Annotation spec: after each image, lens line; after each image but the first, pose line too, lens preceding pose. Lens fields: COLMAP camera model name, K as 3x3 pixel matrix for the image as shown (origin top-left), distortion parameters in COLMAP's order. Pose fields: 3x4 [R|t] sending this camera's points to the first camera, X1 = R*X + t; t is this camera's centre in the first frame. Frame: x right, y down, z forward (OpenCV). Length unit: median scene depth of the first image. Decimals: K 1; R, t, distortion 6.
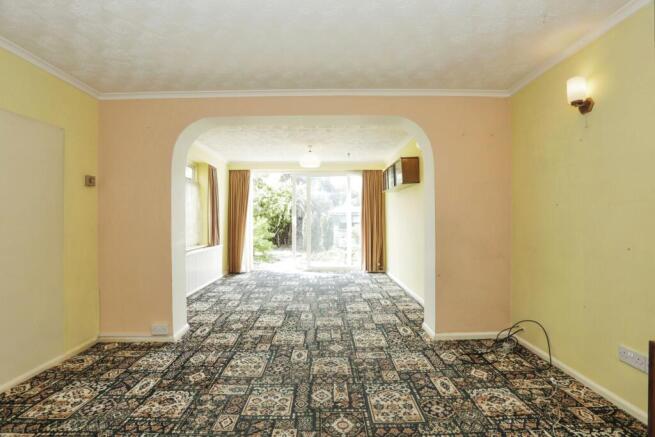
lens RADIAL K [[314.3, 0, 327.5], [0, 314.3, 218.5], [0, 0, 1]] dist [-0.077963, 0.031310]
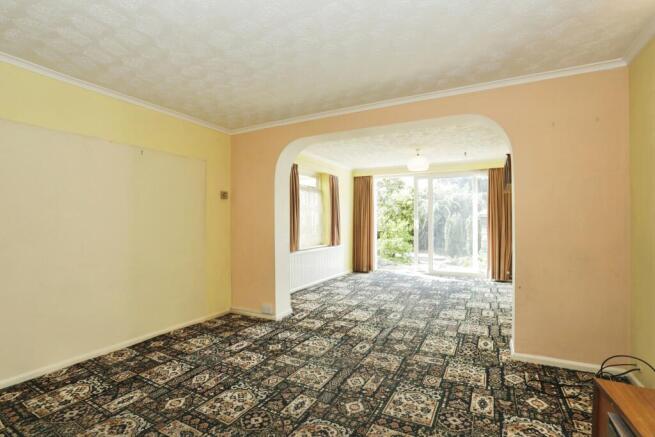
lens RADIAL K [[314.3, 0, 327.5], [0, 314.3, 218.5], [0, 0, 1]] dist [-0.077963, 0.031310]
pose [[0.878866, -0.003612, -0.477055, 0.300325], [0.000713, 0.999980, -0.006259, -0.007043], [0.477068, 0.005161, 0.878851, -0.026421]]
